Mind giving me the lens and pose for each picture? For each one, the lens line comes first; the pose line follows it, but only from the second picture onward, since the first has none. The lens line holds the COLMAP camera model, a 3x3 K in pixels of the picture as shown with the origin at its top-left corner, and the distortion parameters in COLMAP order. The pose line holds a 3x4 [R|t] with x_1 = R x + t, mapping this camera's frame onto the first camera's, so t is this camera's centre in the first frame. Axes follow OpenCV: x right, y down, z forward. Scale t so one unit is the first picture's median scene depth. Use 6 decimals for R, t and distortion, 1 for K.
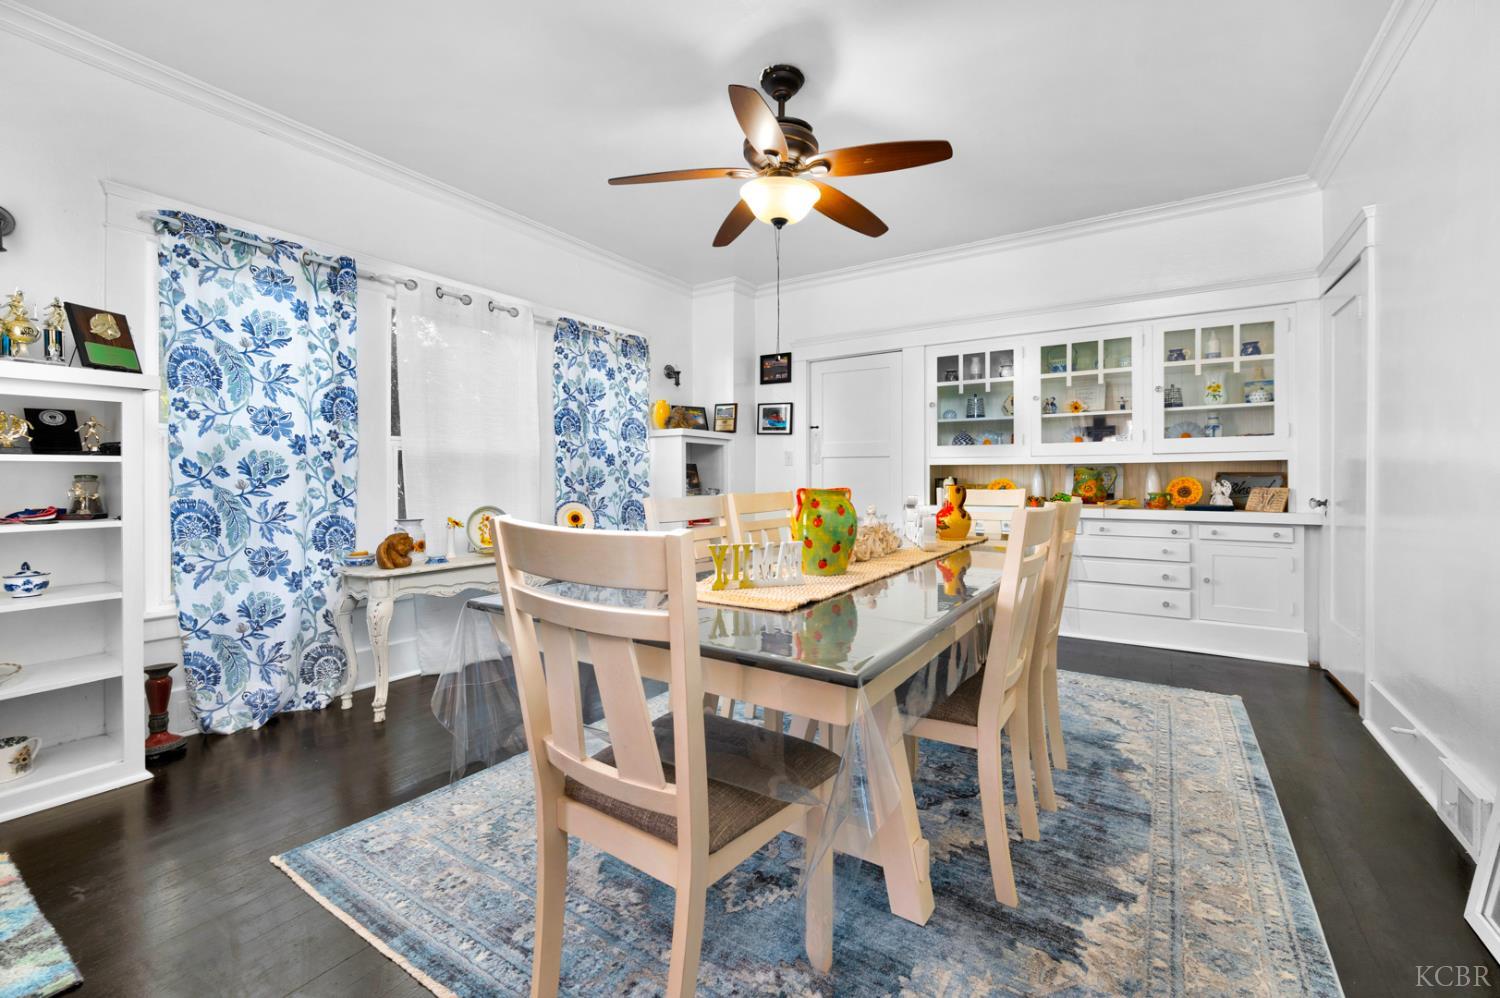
lens RADIAL K [[613.4, 0, 751.9], [0, 613.4, 476.5], [0, 0, 1]] dist [-0.003349, 0.000106]
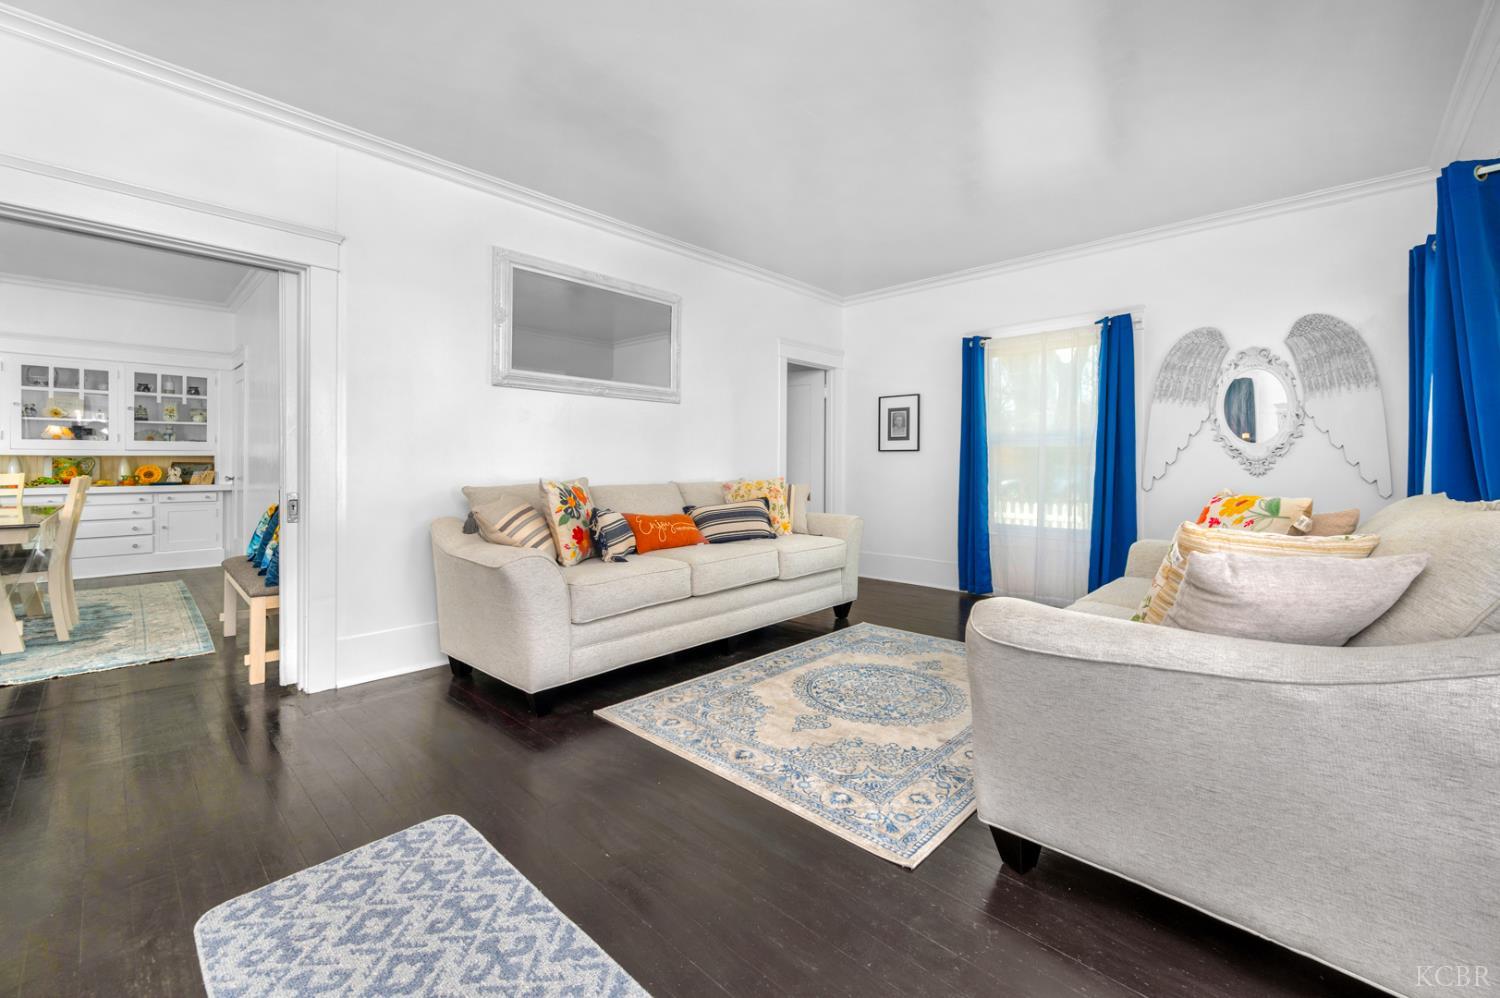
lens RADIAL K [[613.4, 0, 755.7], [0, 613.4, 458.5], [0, 0, 1]] dist [-0.003349, 0.000106]
pose [[0.184797, 0.003379, 0.982771, -0.575076], [-0.001389, 0.999994, -0.003177, -0.014344], [-0.982776, -0.000778, 0.184801, -0.859923]]
